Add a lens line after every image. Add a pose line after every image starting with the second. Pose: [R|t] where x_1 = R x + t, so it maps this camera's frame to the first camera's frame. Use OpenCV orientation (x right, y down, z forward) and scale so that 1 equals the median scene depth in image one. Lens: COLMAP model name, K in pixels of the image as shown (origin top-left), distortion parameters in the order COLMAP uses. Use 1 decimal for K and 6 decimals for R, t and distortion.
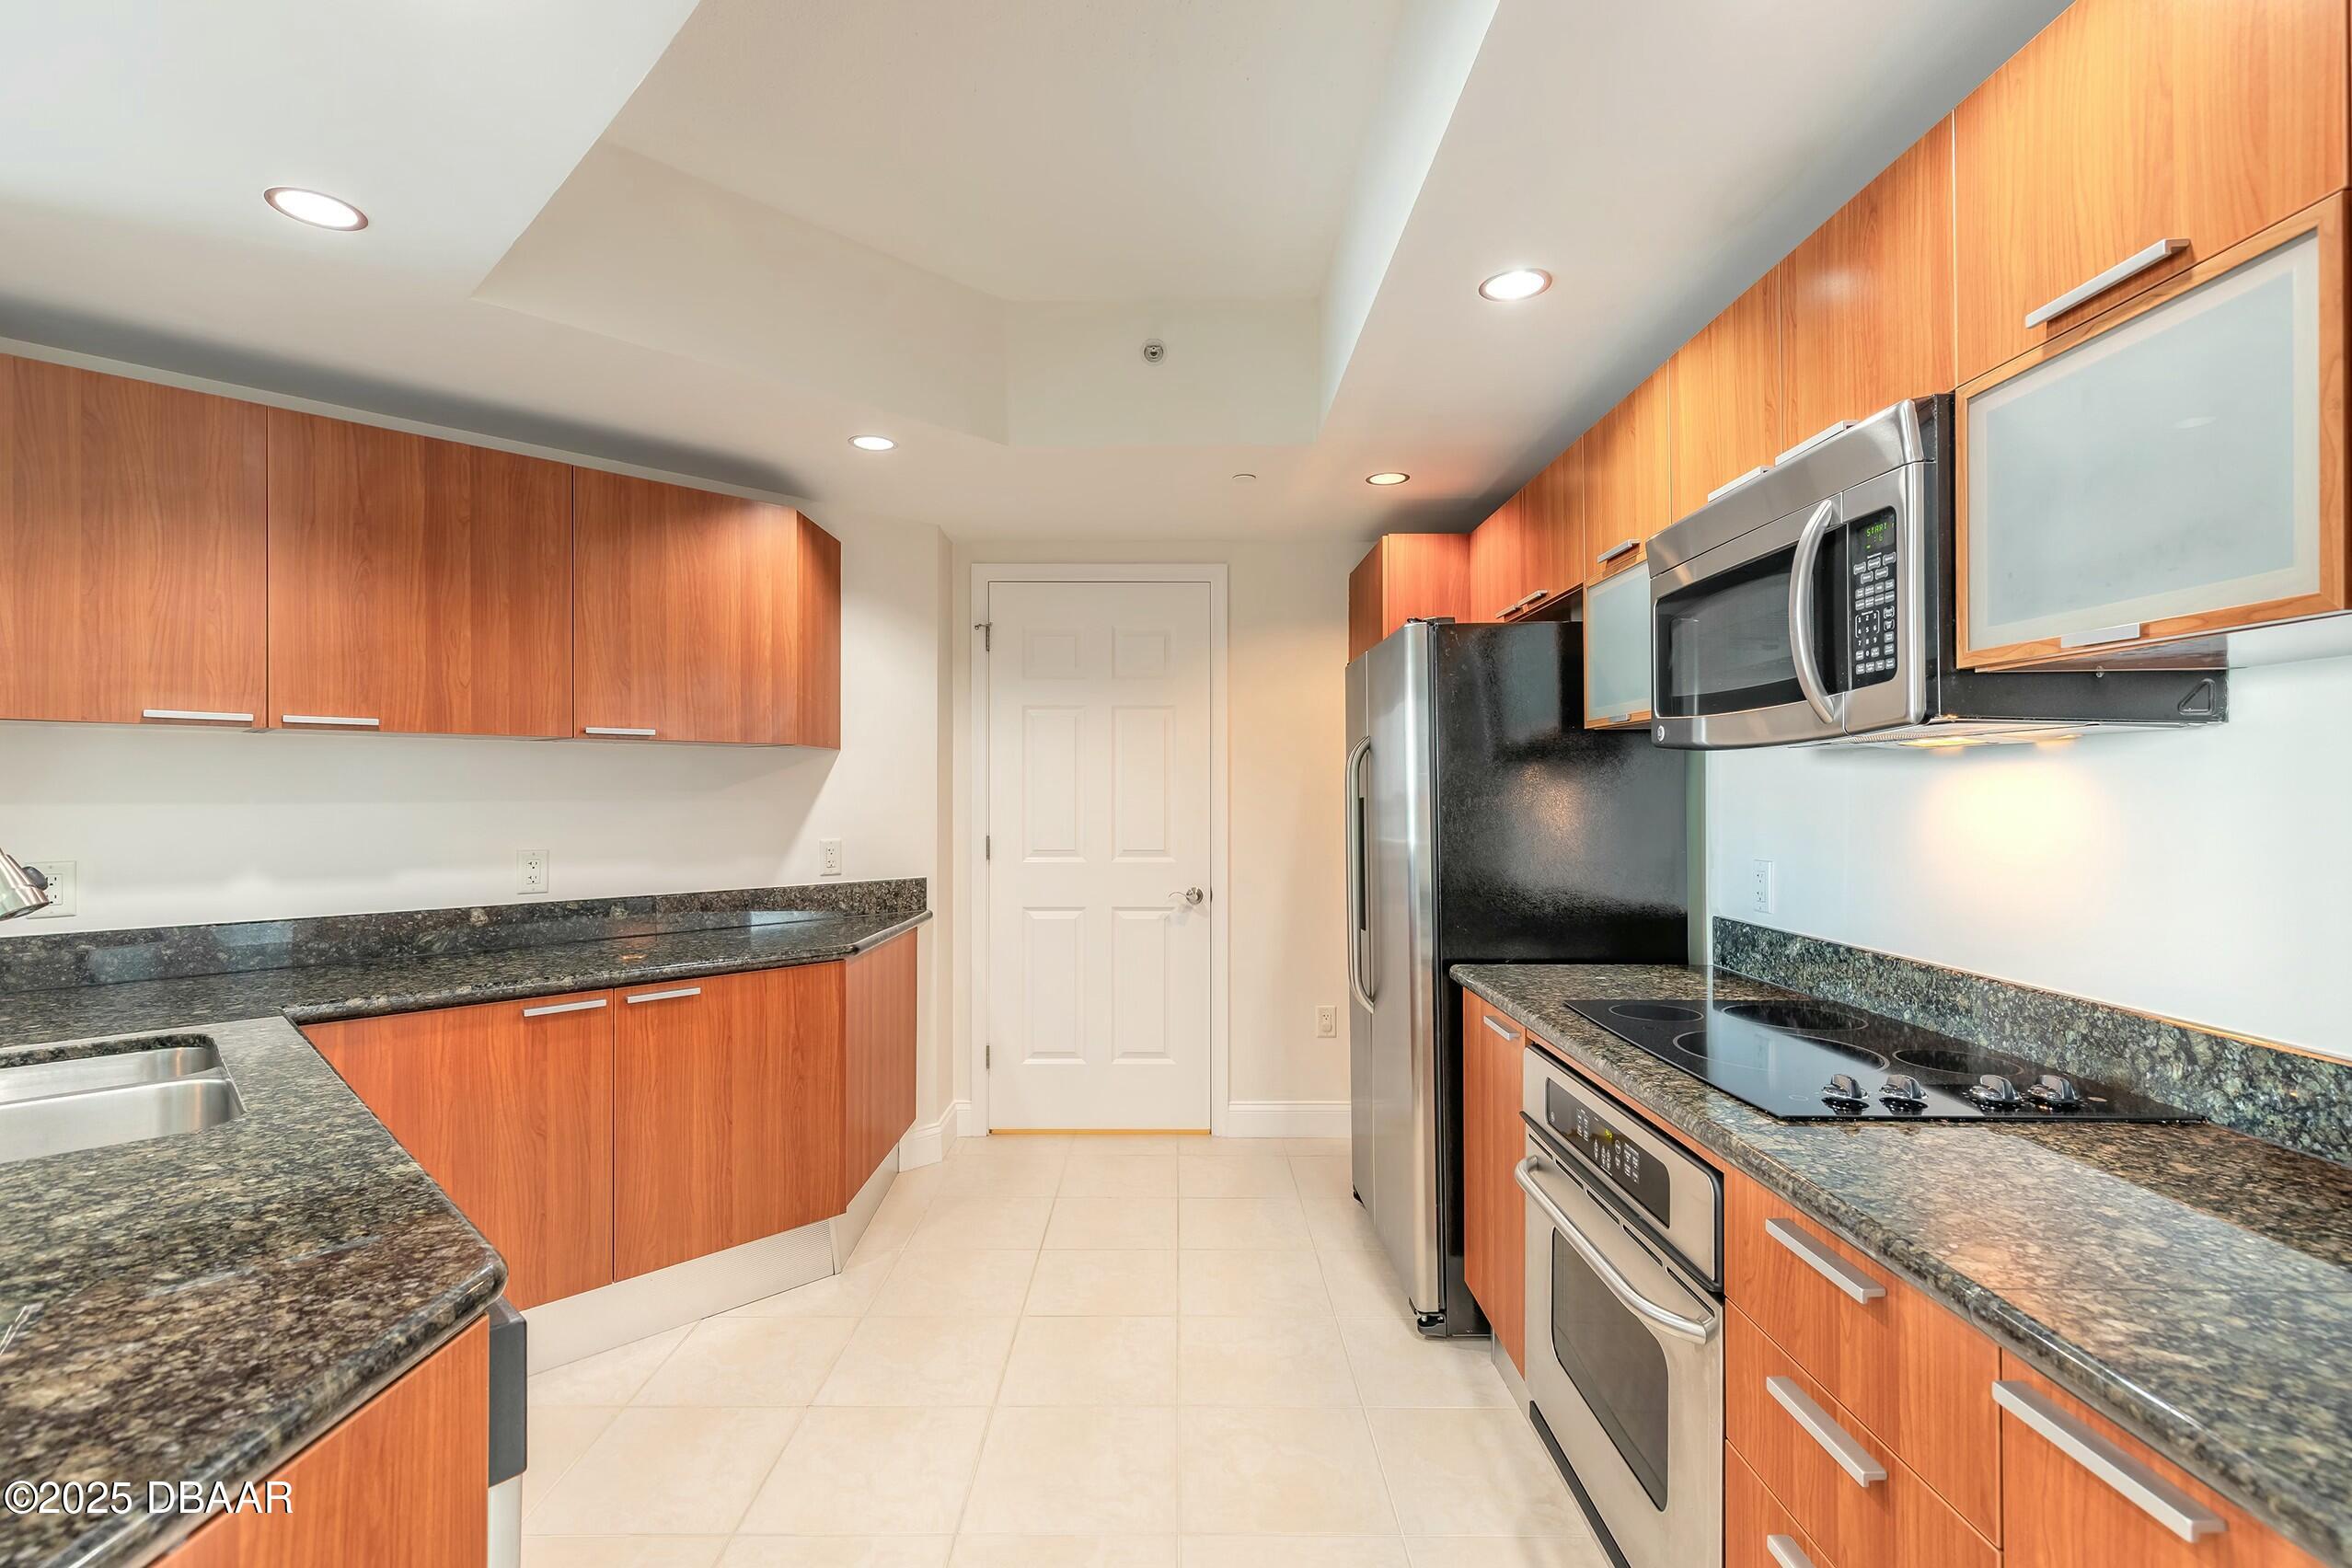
lens RADIAL K [[1060.7, 0, 1157.5], [0, 1060.7, 780.6], [0, 0, 1]] dist [0.009202, -0.002182]
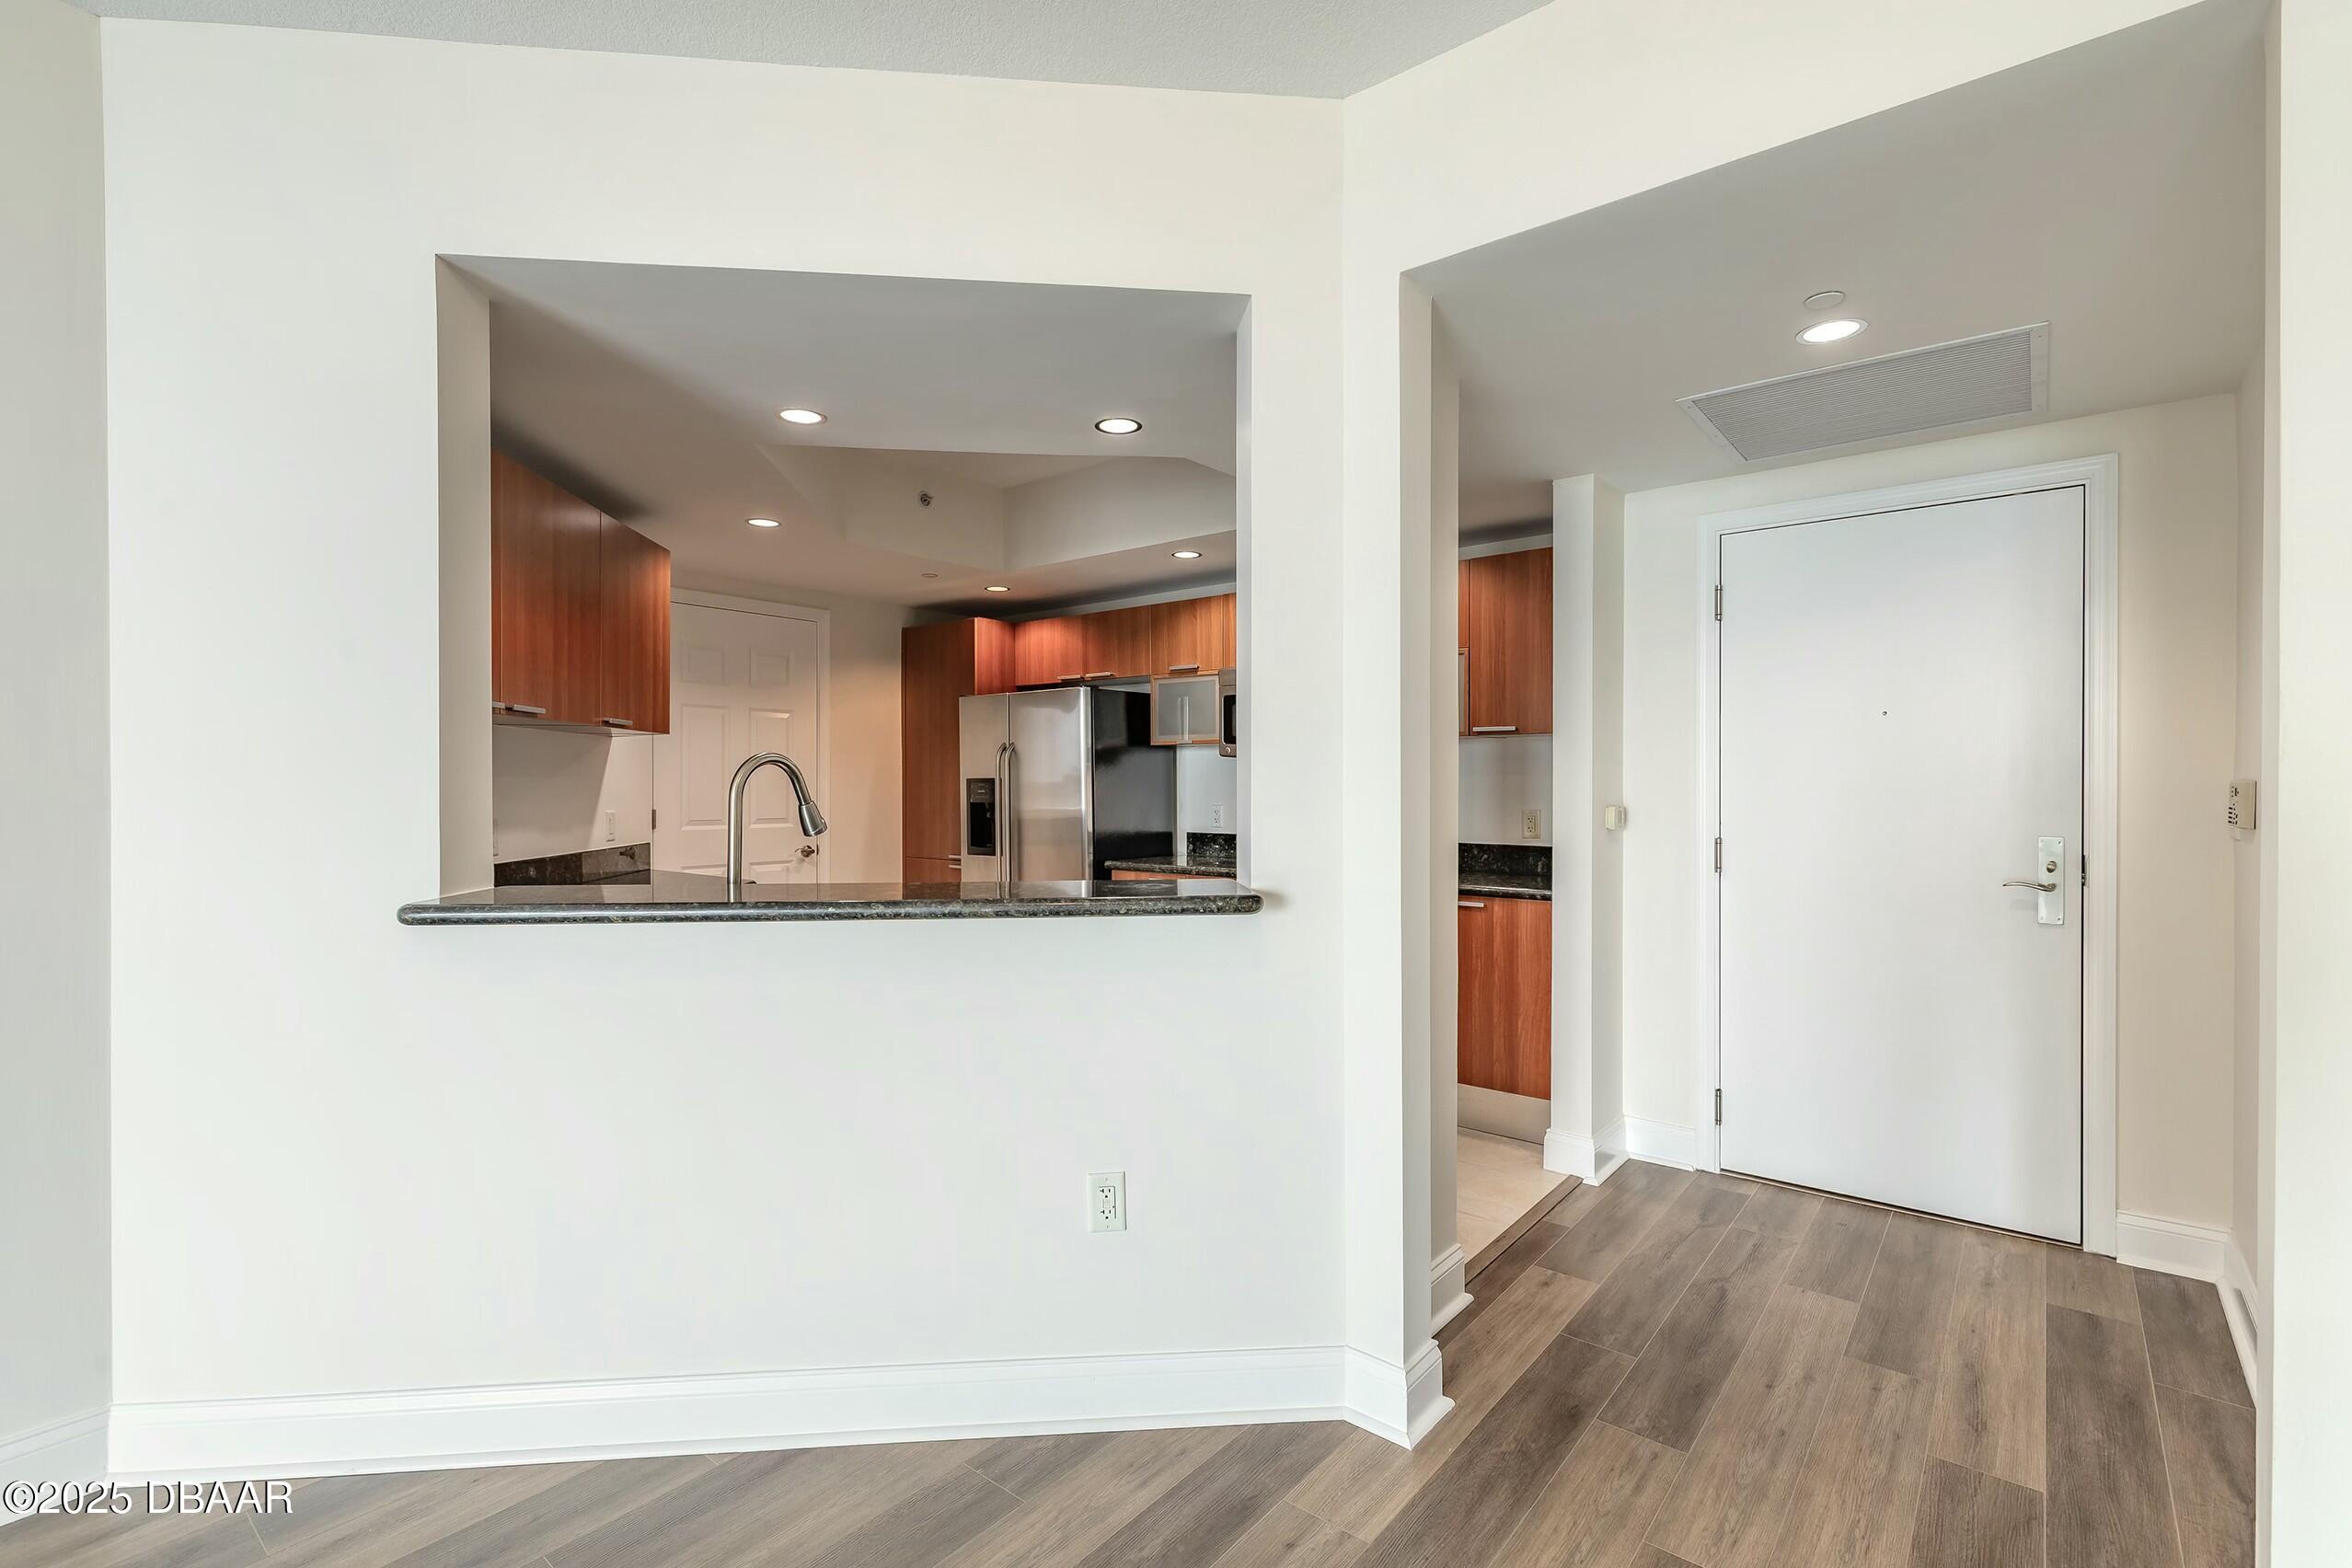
lens RADIAL K [[1060.7, 0, 1144.5], [0, 1060.7, 779.9], [0, 0, 1]] dist [0.009202, -0.002182]
pose [[0.638368, 0.003619, 0.769723, -1.169114], [-0.009372, 0.999951, 0.003072, 0.013928], [-0.769674, -0.009175, 0.638371, -0.323414]]
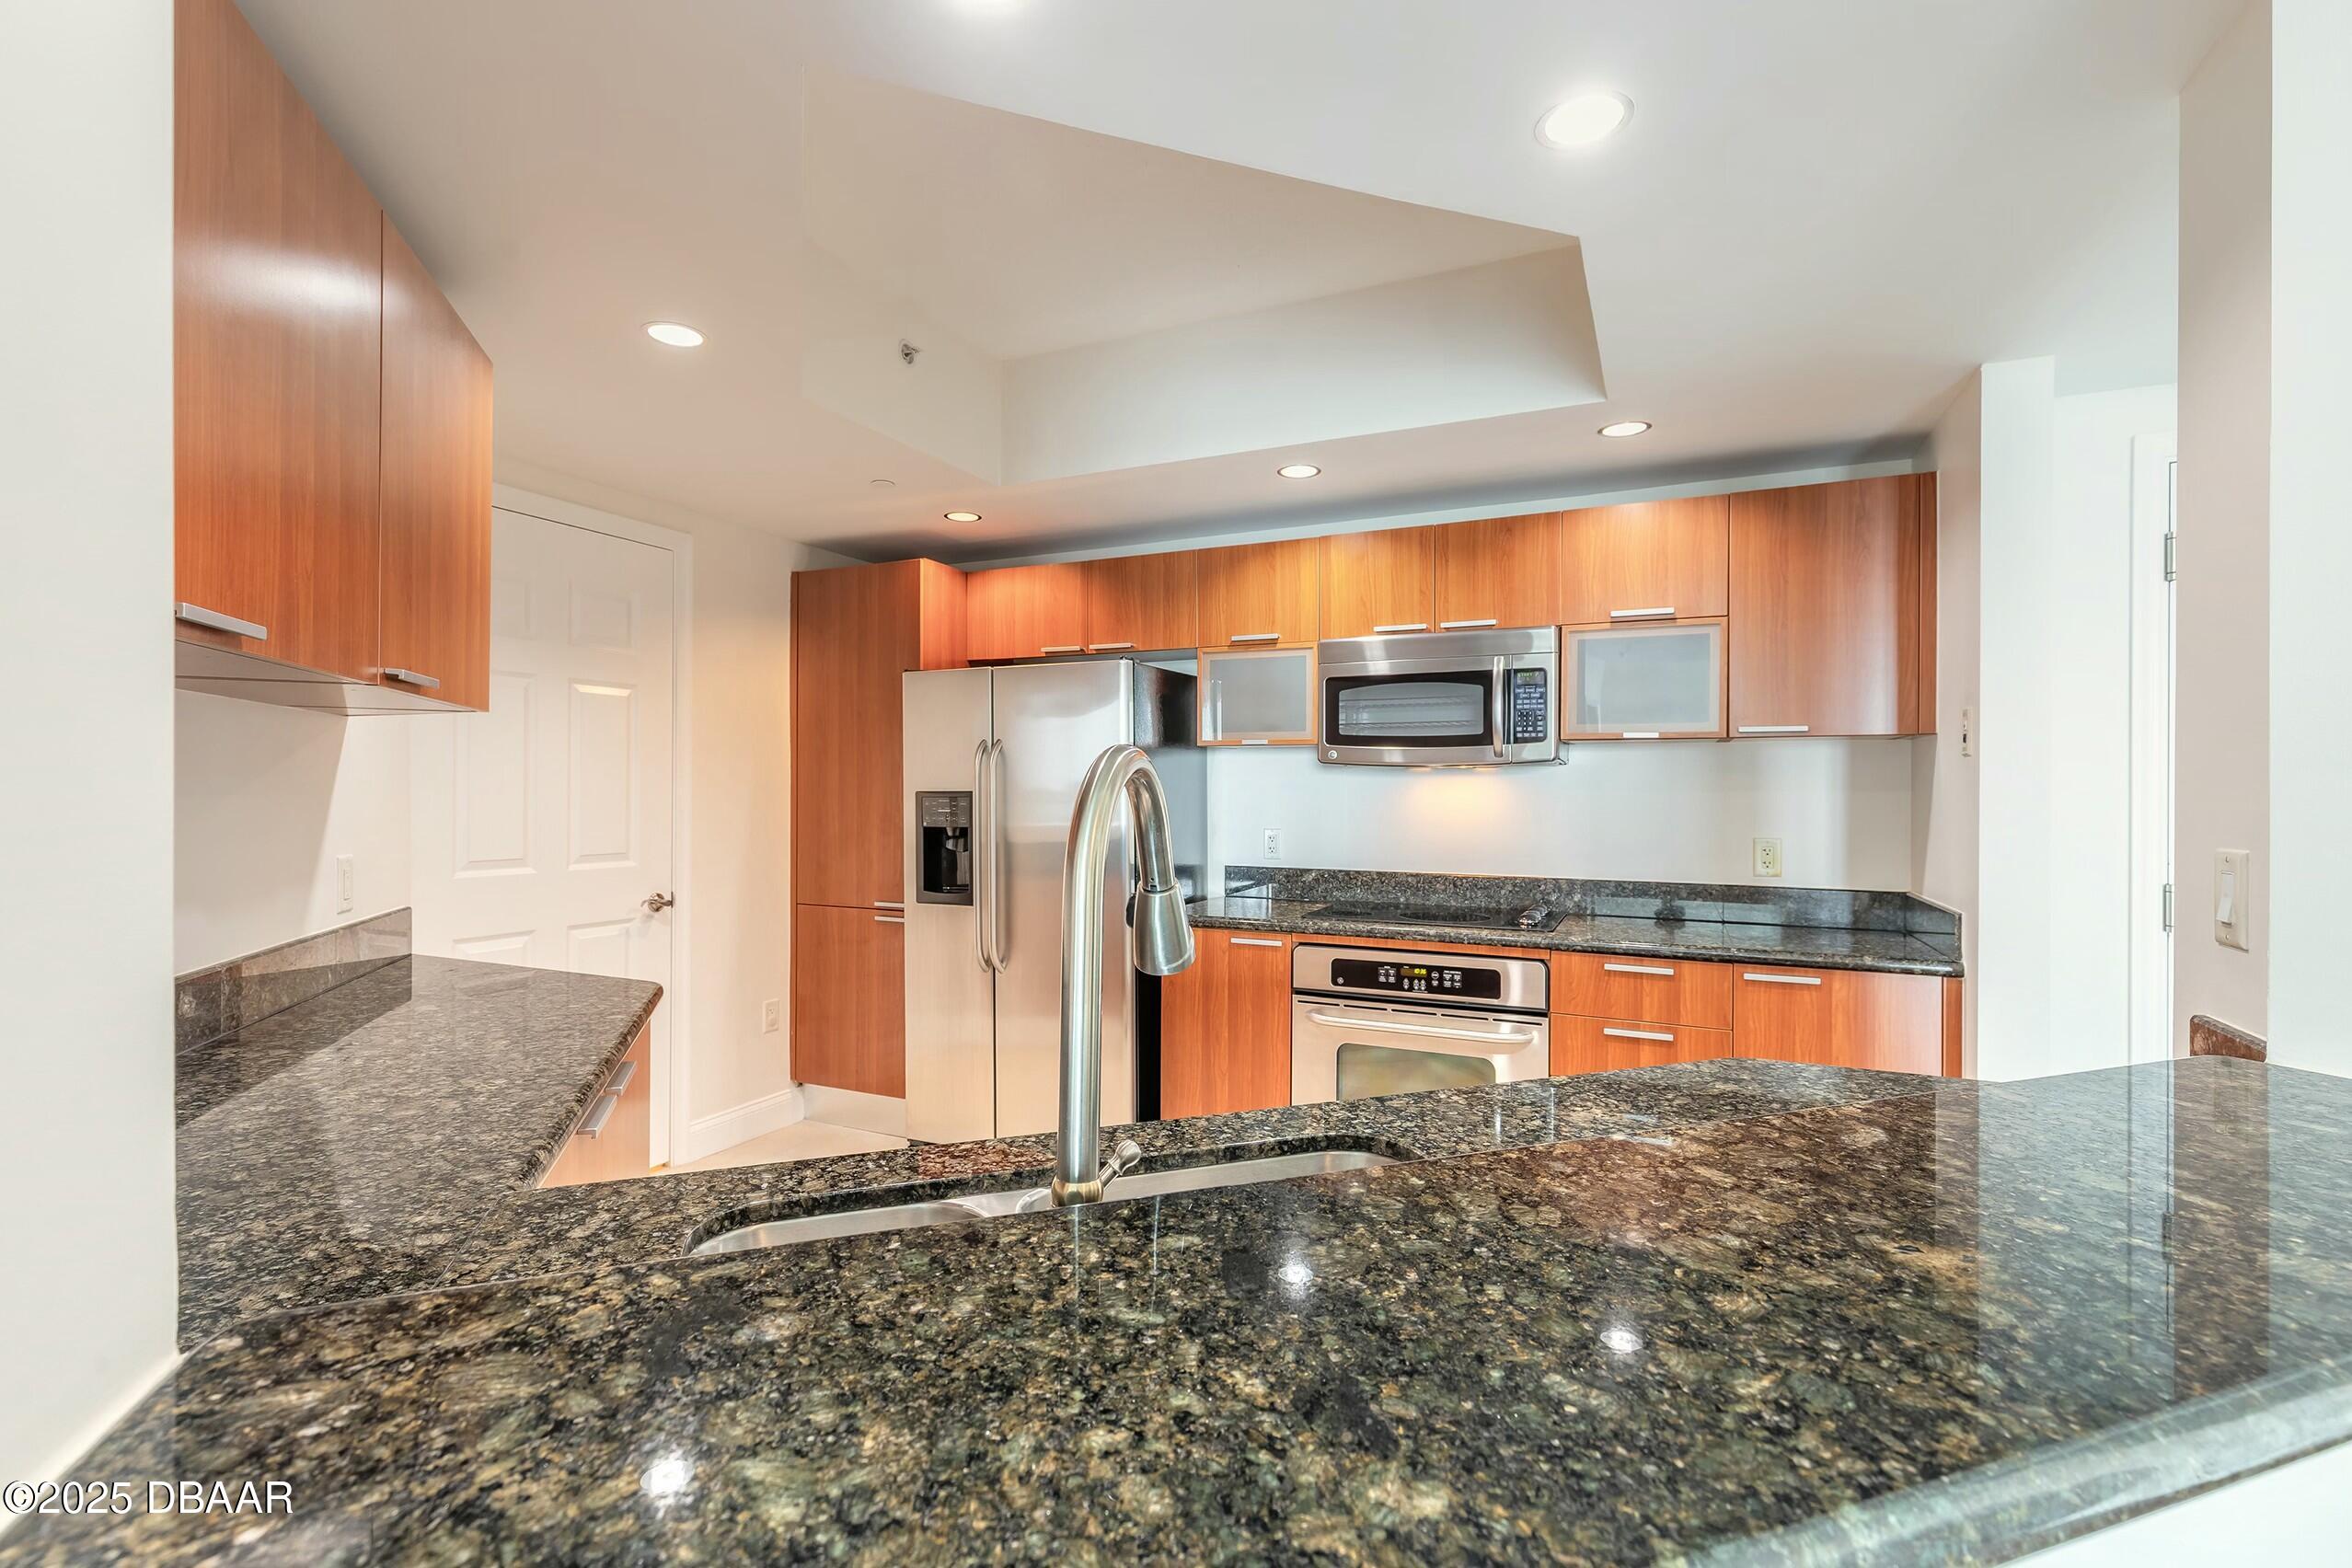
lens RADIAL K [[1060.7, 0, 1143.9], [0, 1060.7, 779.2], [0, 0, 1]] dist [0.009202, -0.002182]
pose [[0.424950, 0.013875, 0.905110, -0.938283], [-0.015807, 0.999844, -0.007906, 0.010874], [-0.905079, -0.010947, 0.425103, 0.412872]]
